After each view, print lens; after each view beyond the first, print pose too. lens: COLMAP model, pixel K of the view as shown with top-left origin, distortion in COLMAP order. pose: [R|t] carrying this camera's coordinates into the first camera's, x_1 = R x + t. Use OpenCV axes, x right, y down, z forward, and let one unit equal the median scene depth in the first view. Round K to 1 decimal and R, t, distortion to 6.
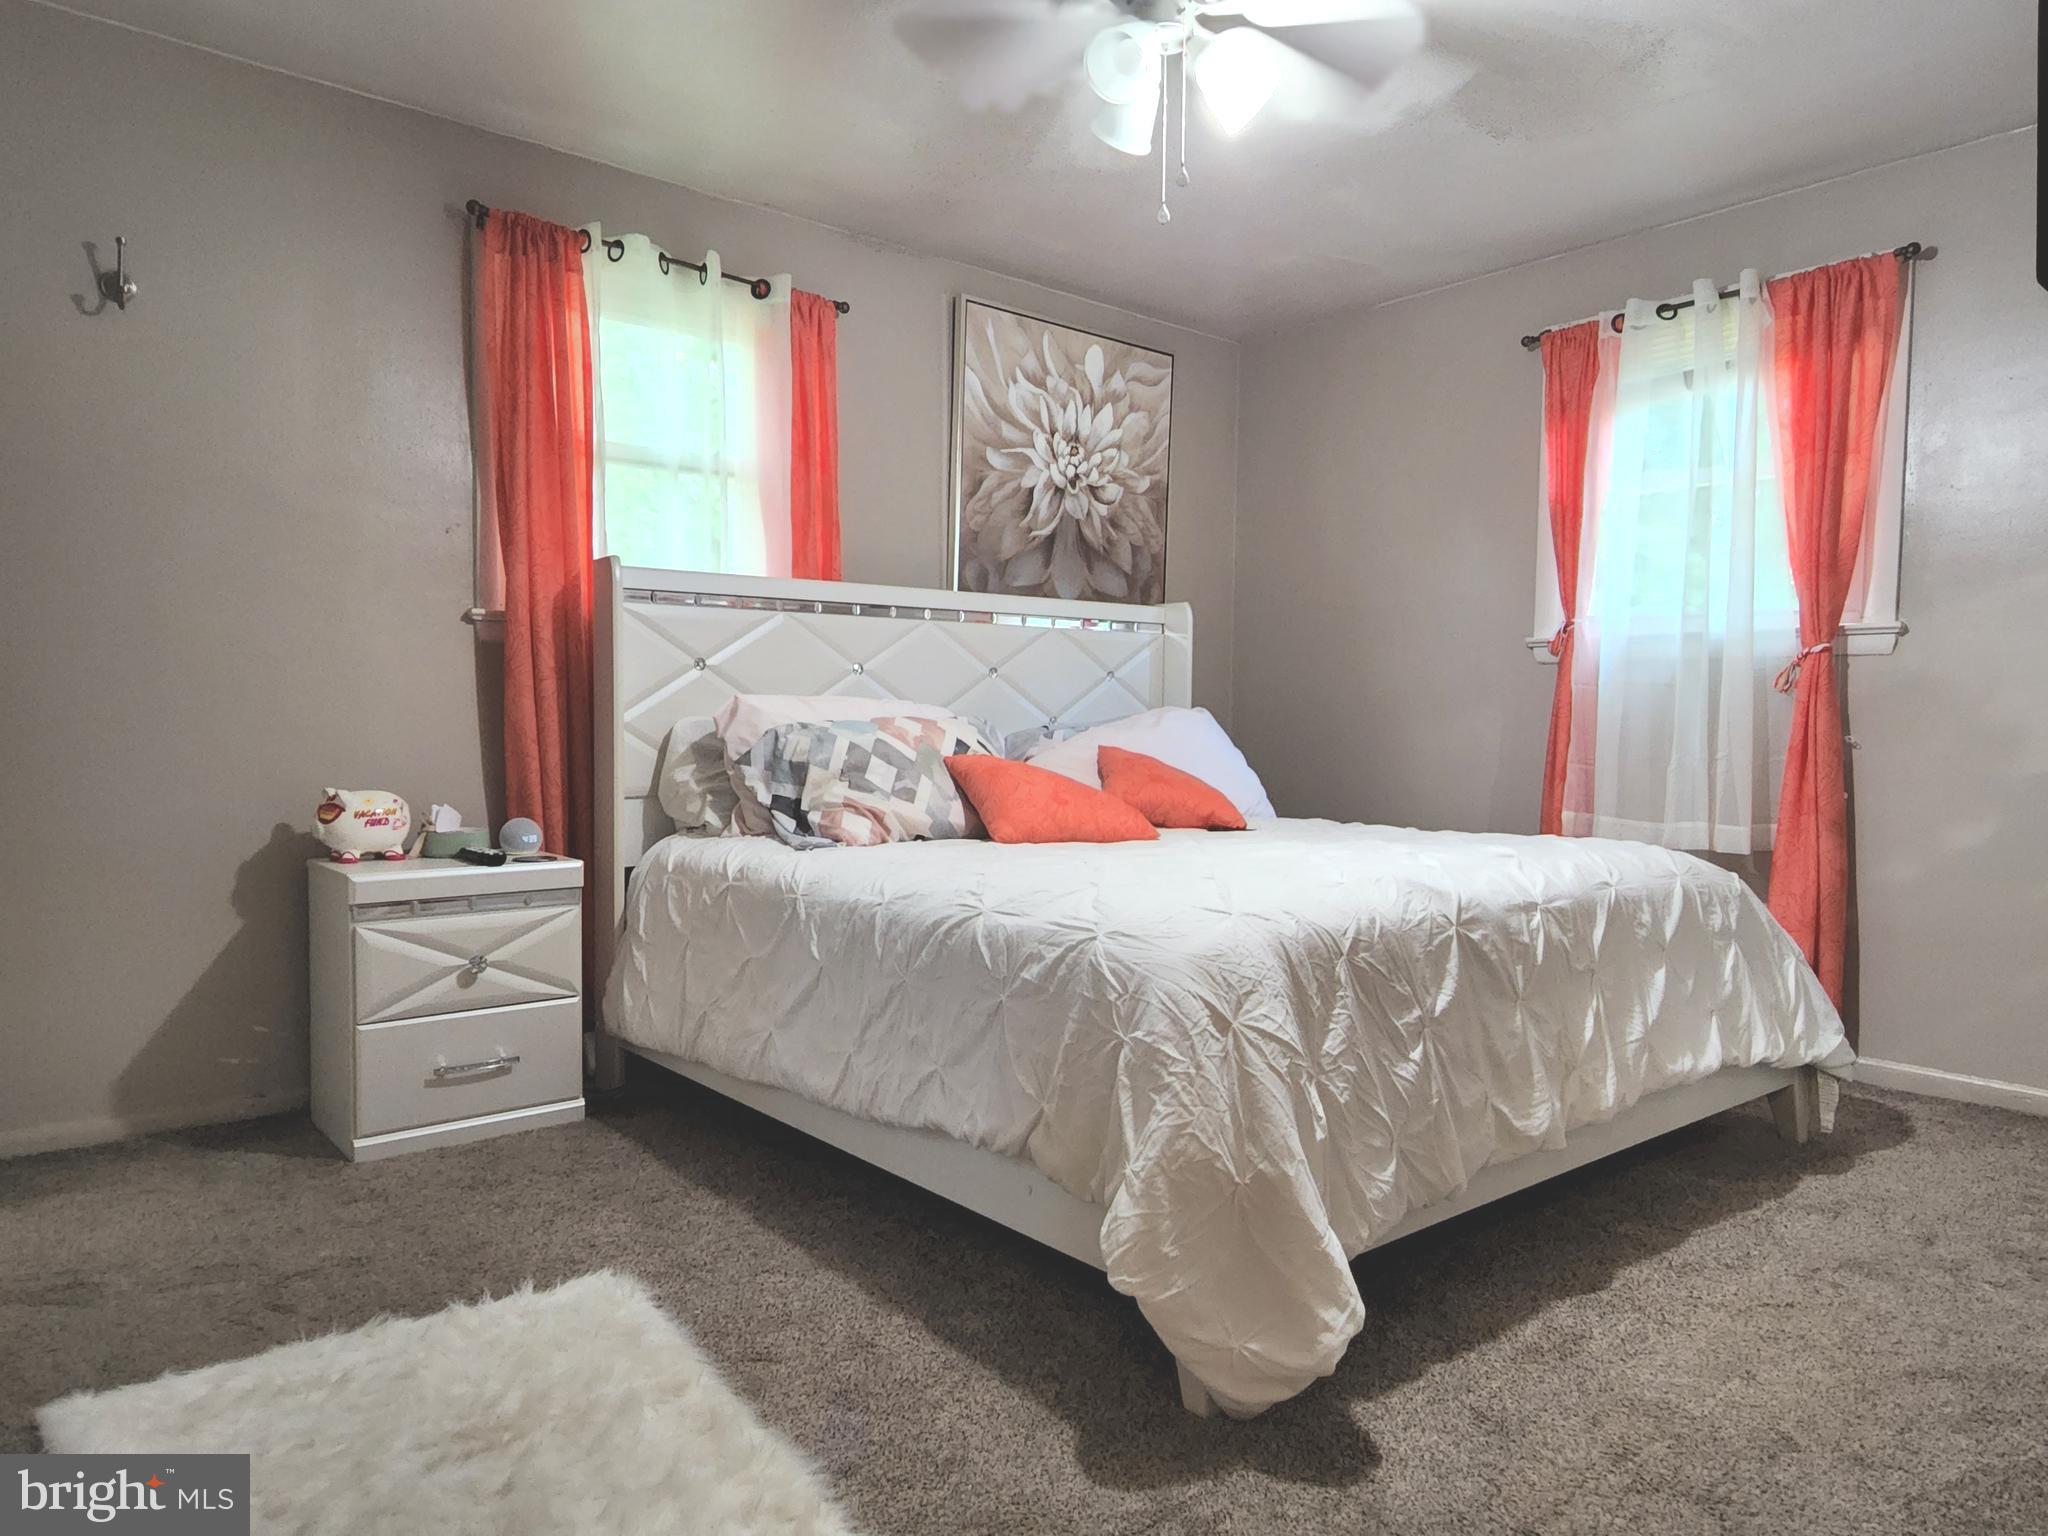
lens RADIAL K [[1328.0, 0, 1024.0], [0, 1328.0, 768.0], [0, 0, 1]] dist [0.004719, -0.004596]
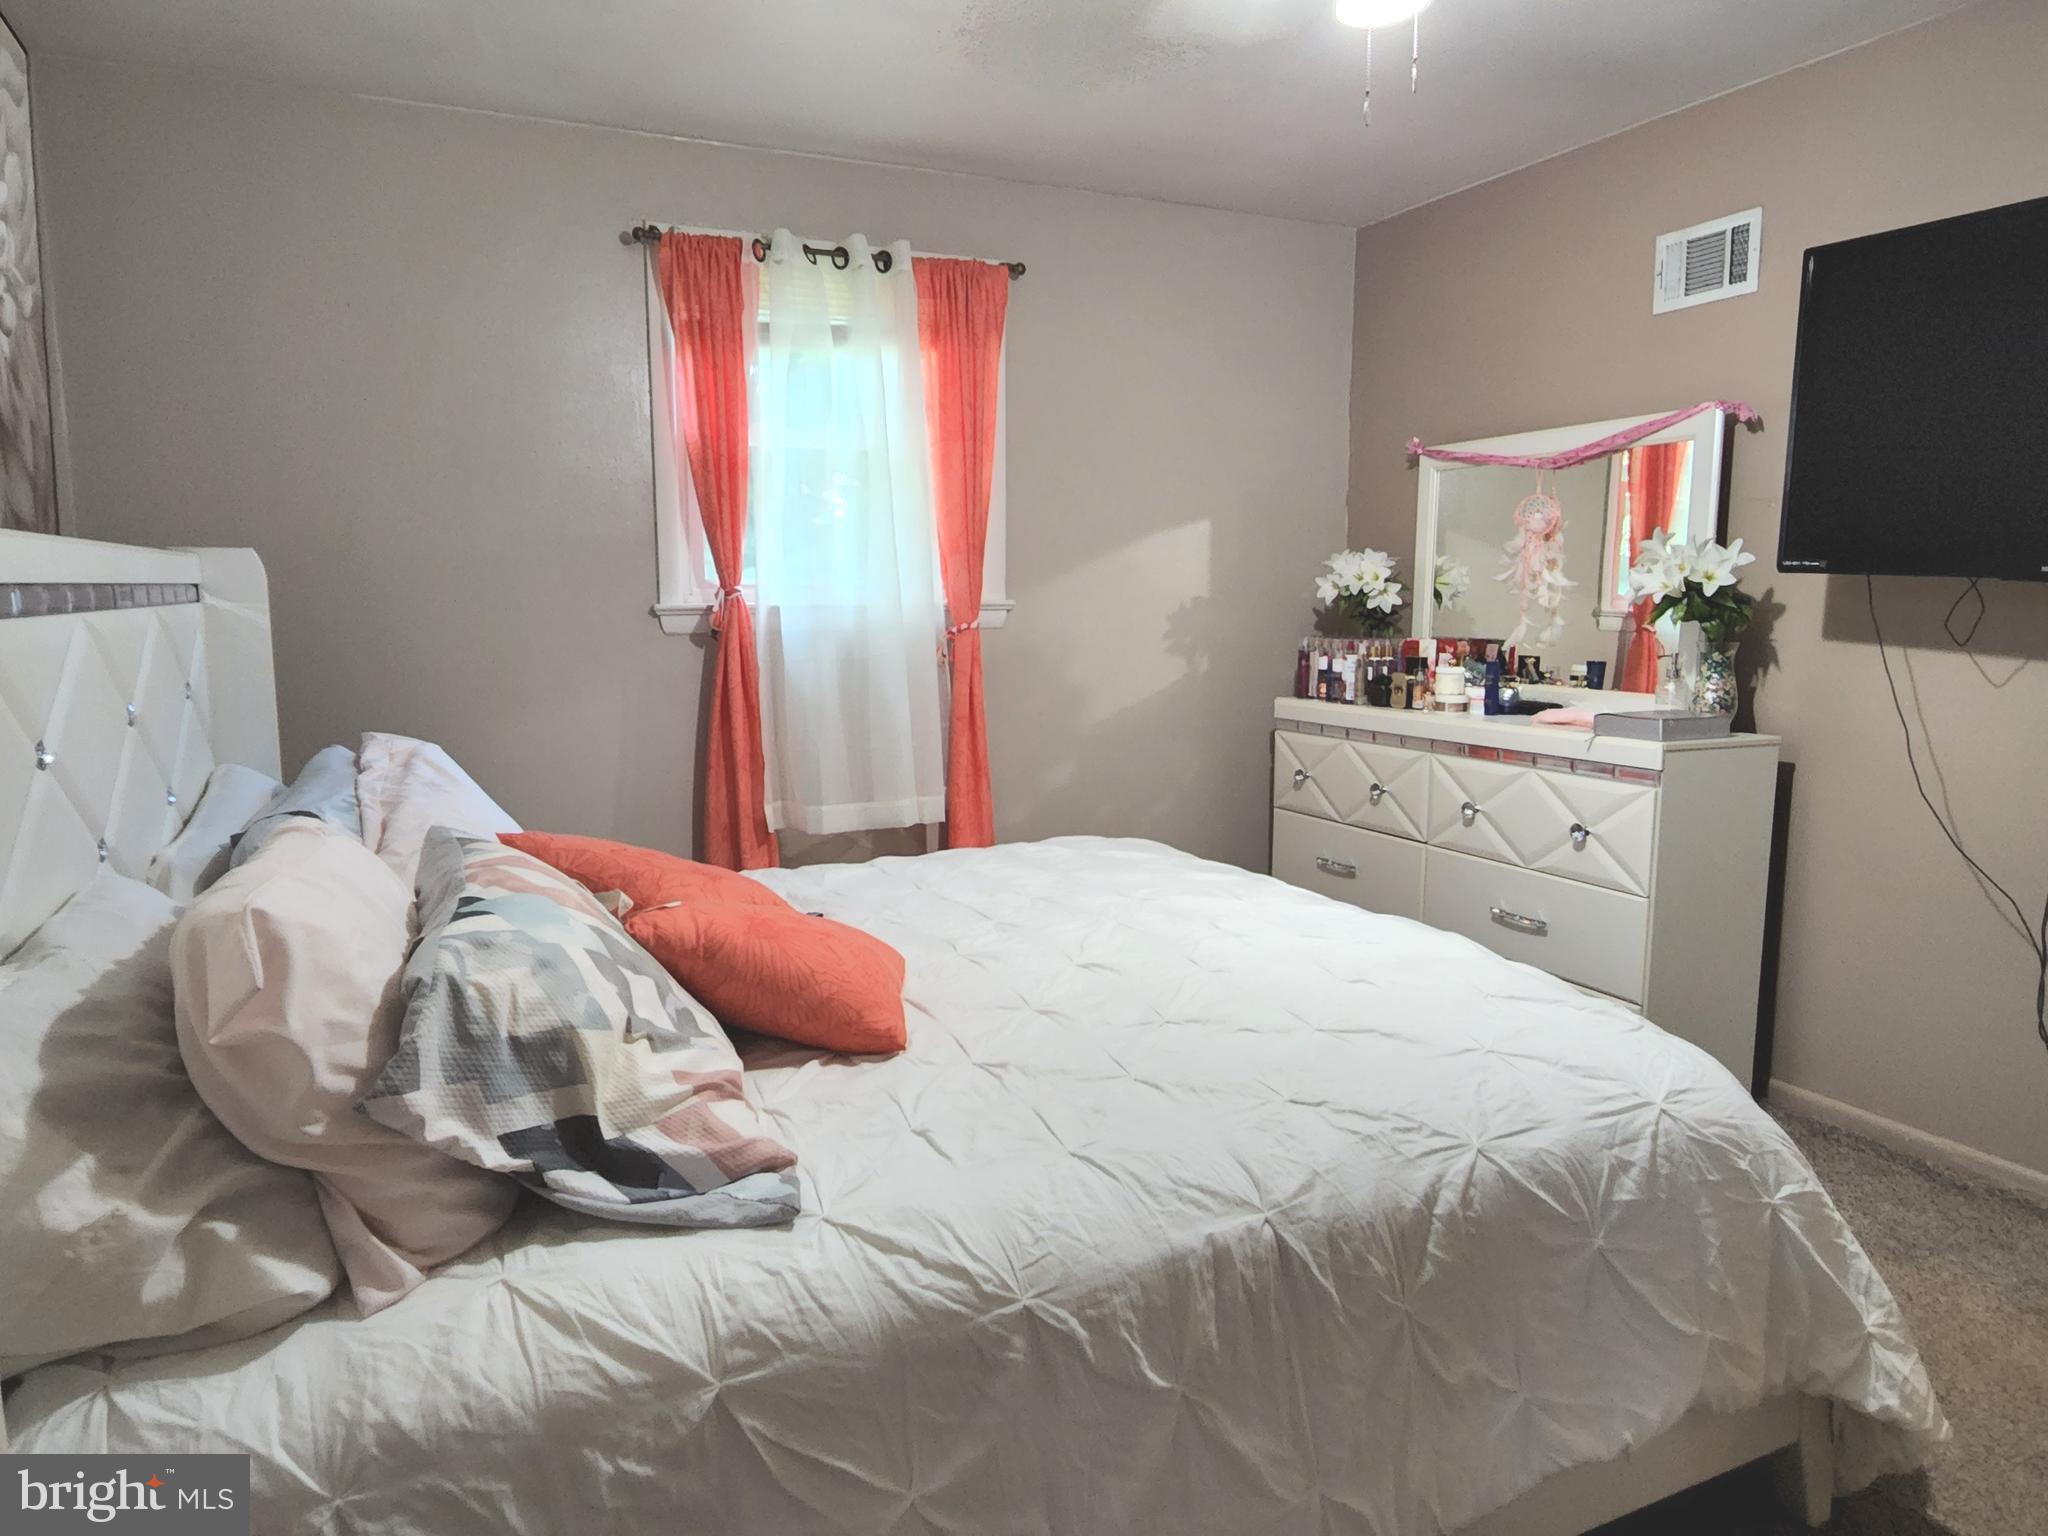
lens RADIAL K [[1328.0, 0, 1024.0], [0, 1328.0, 768.0], [0, 0, 1]] dist [0.004719, -0.004596]
pose [[0.251834, -0.144516, 0.956919, -0.507987], [0.044749, 0.989469, 0.137655, -0.132796], [-0.966735, 0.008155, 0.255649, 0.755729]]
